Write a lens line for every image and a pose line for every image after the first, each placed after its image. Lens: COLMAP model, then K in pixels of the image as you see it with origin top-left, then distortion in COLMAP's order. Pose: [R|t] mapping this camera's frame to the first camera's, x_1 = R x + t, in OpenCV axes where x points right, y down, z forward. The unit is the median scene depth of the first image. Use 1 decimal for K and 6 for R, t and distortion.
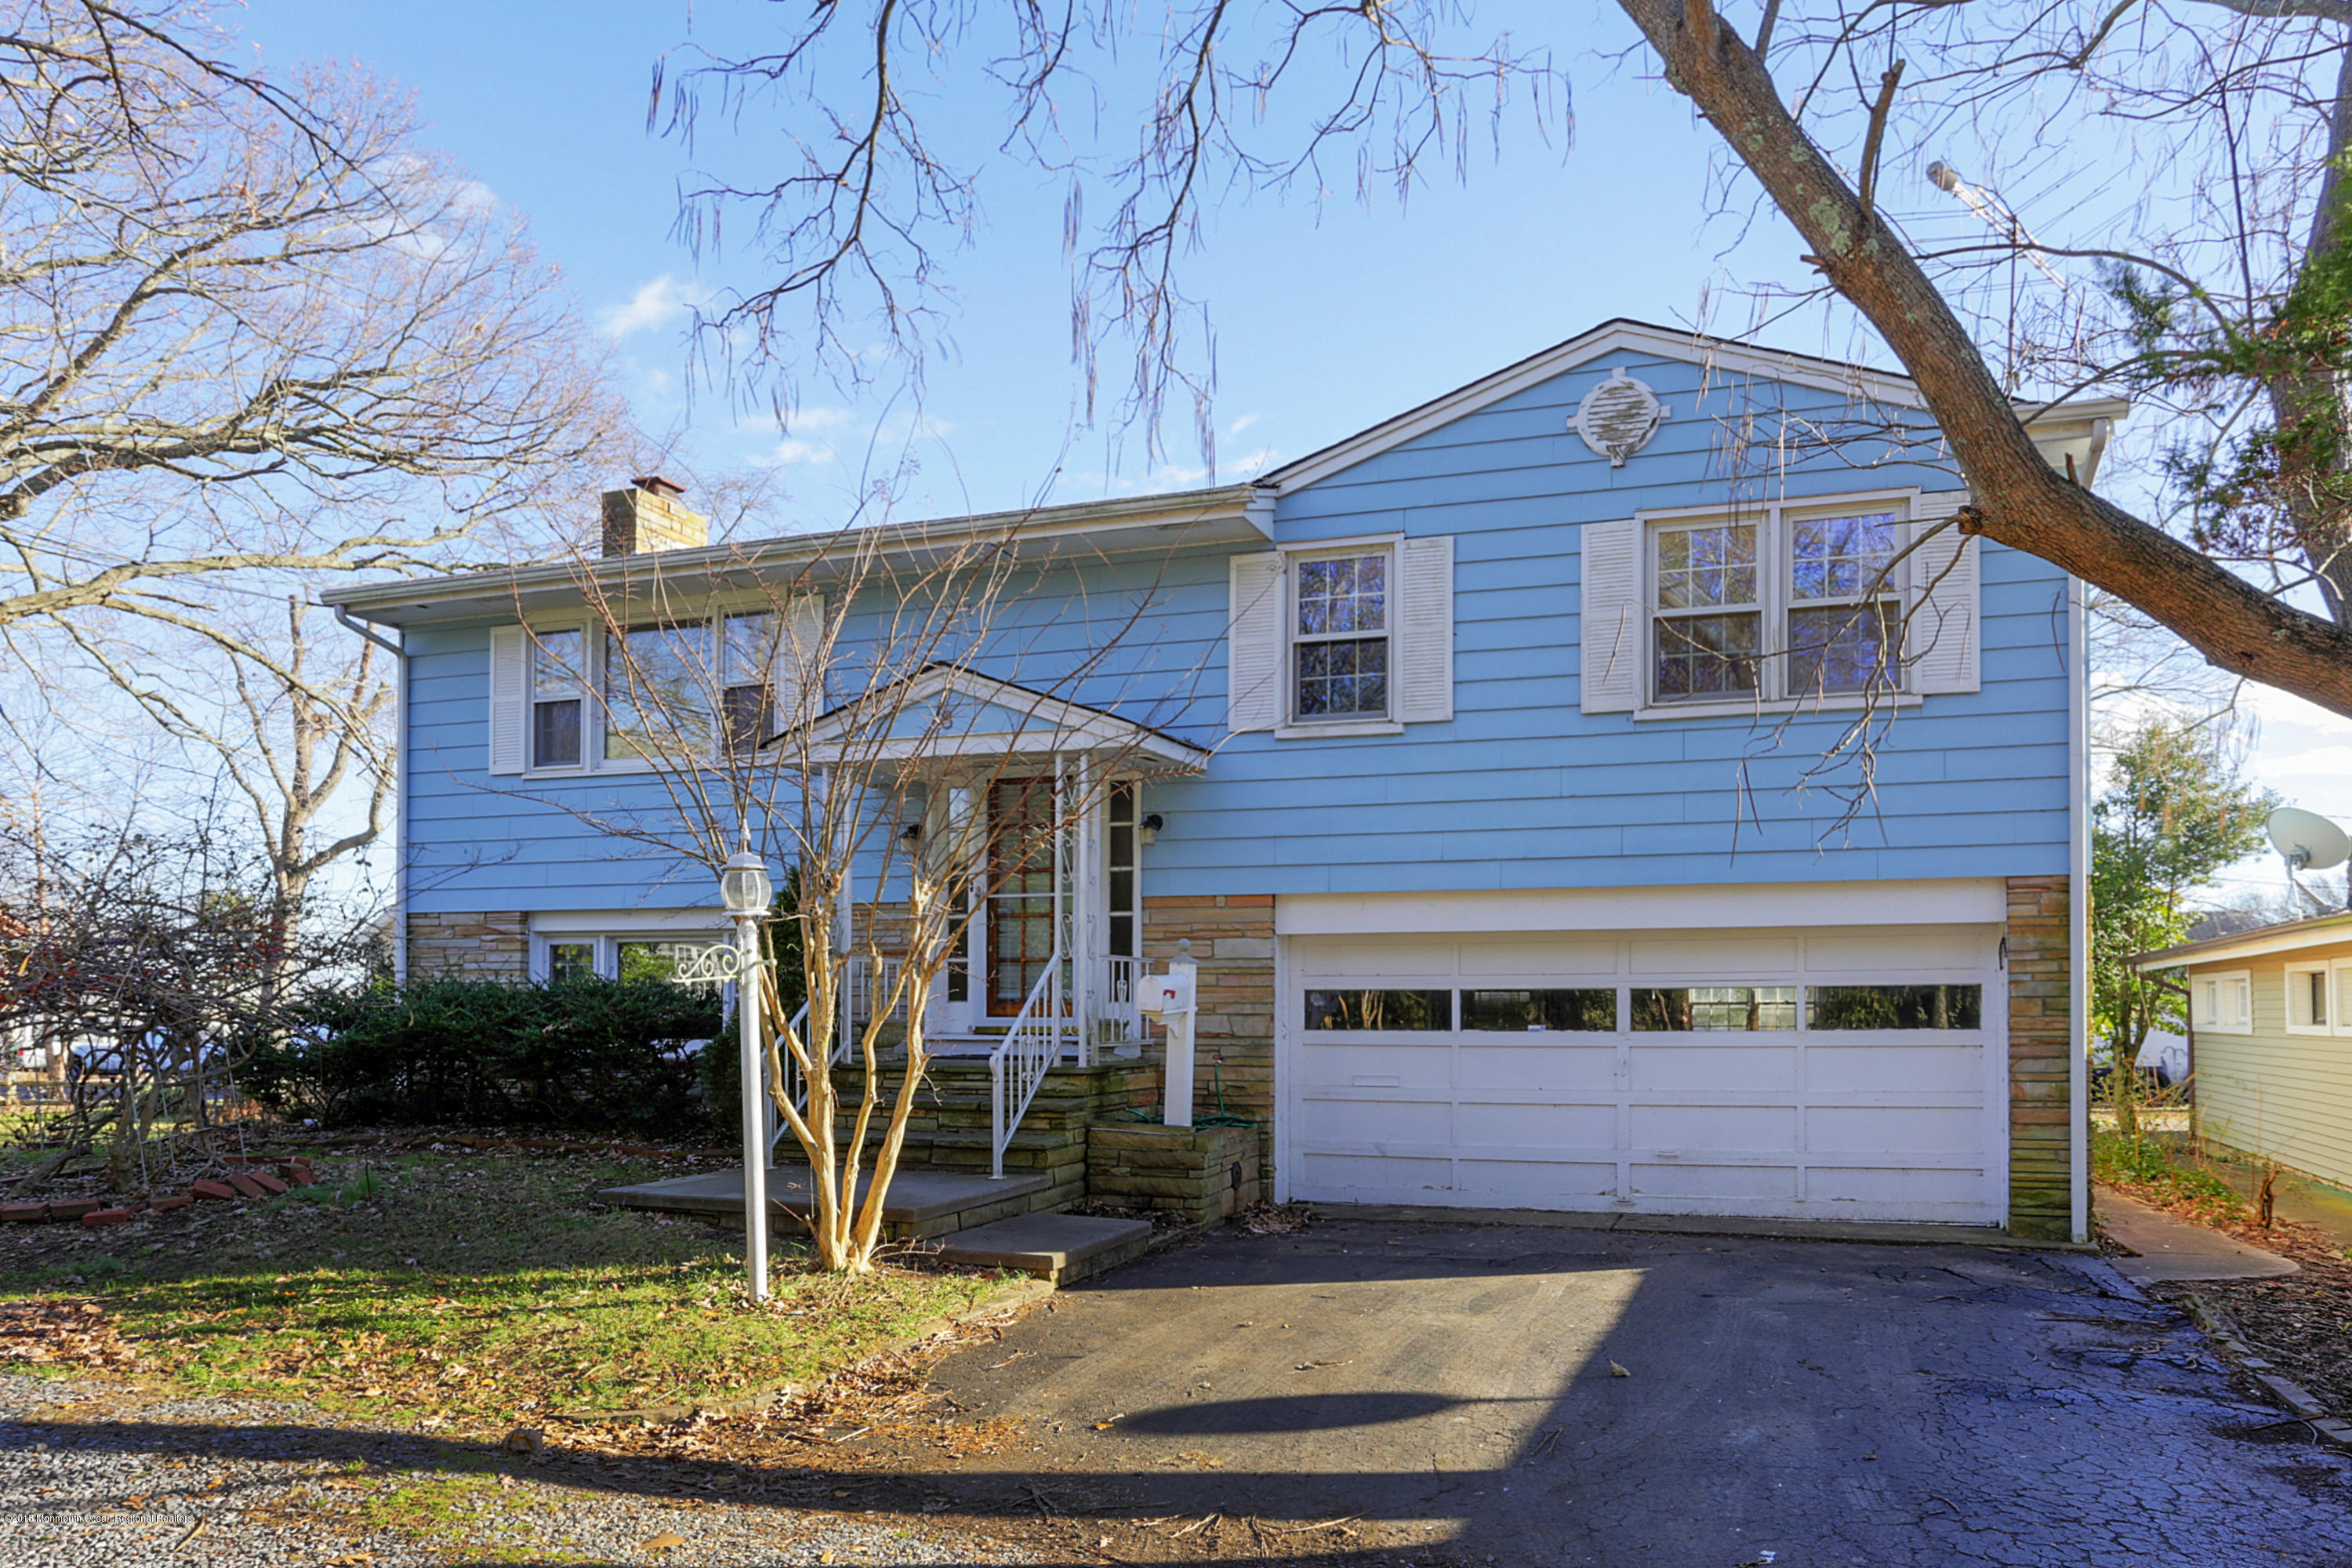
lens RADIAL K [[1541.5, 0, 1172.4], [0, 1541.5, 797.2], [0, 0, 1]] dist [-0.028326, 0.008848]
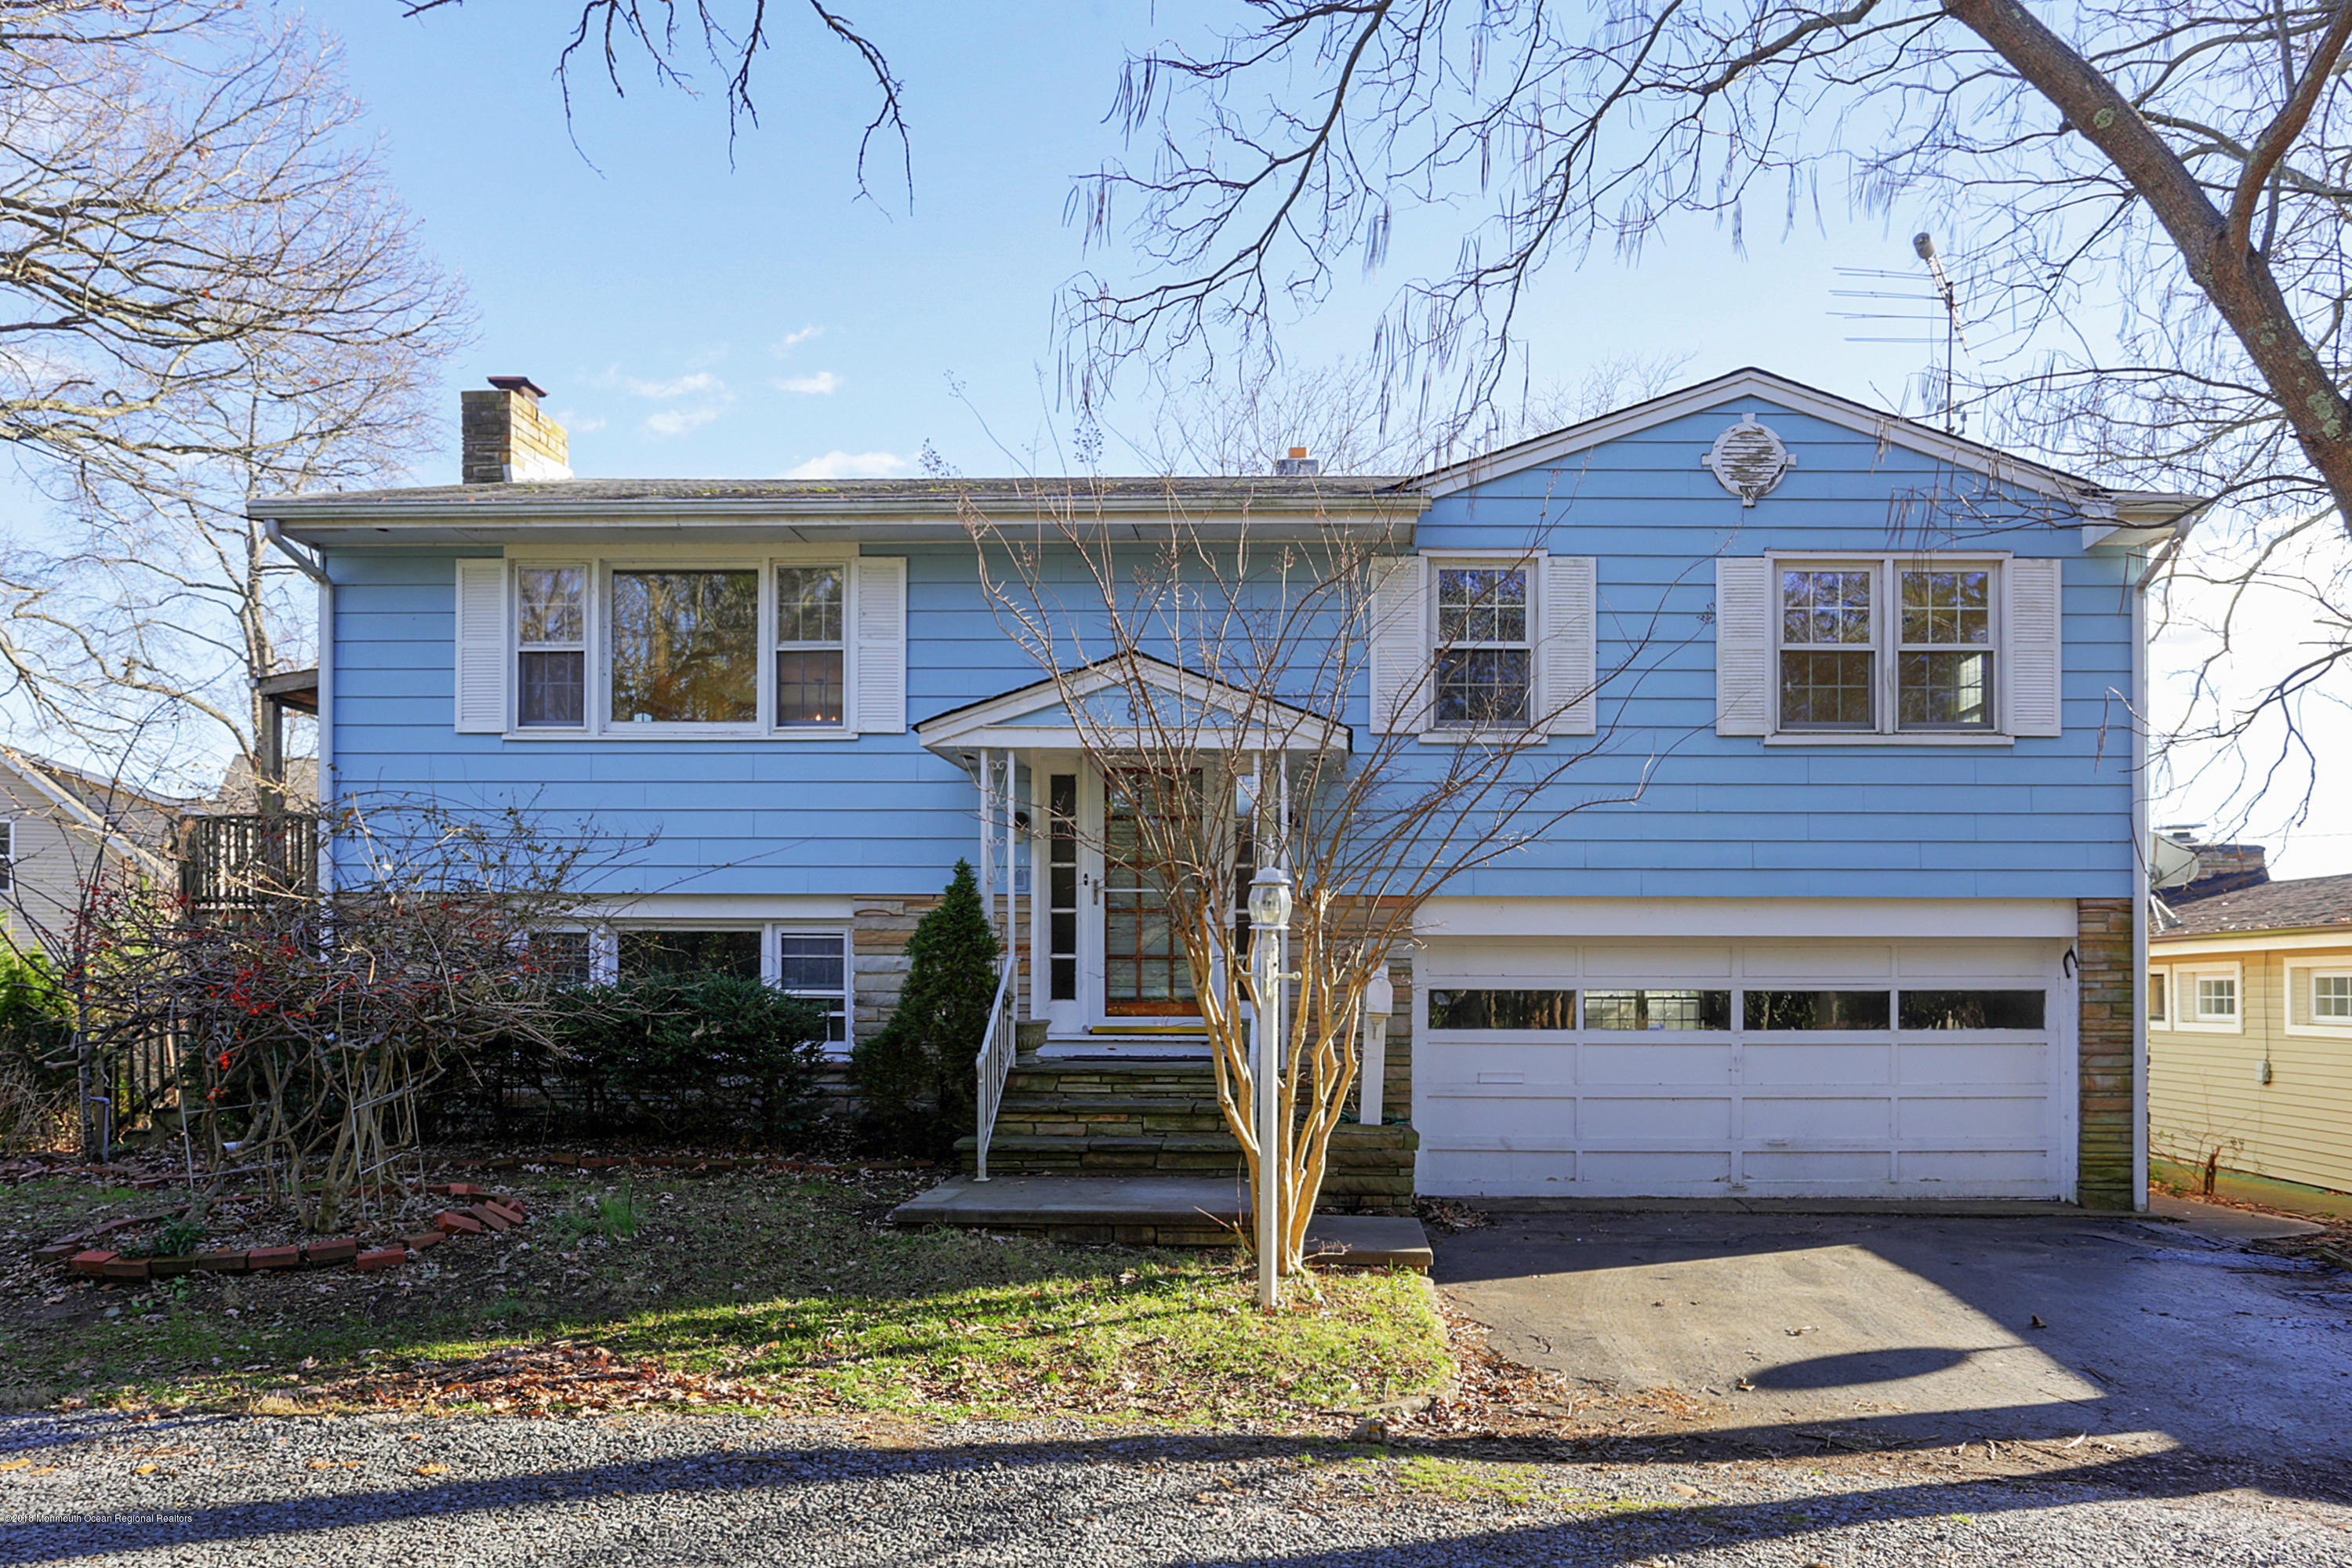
lens RADIAL K [[1752.6, 0, 1183.0], [0, 1752.6, 770.5], [0, 0, 1]] dist [-0.007996, 0.010123]
pose [[0.956430, 0.038489, 0.289415, -0.448709], [-0.042220, 0.999086, 0.006656, -0.022497], [-0.288895, -0.018585, 0.957180, -0.064642]]
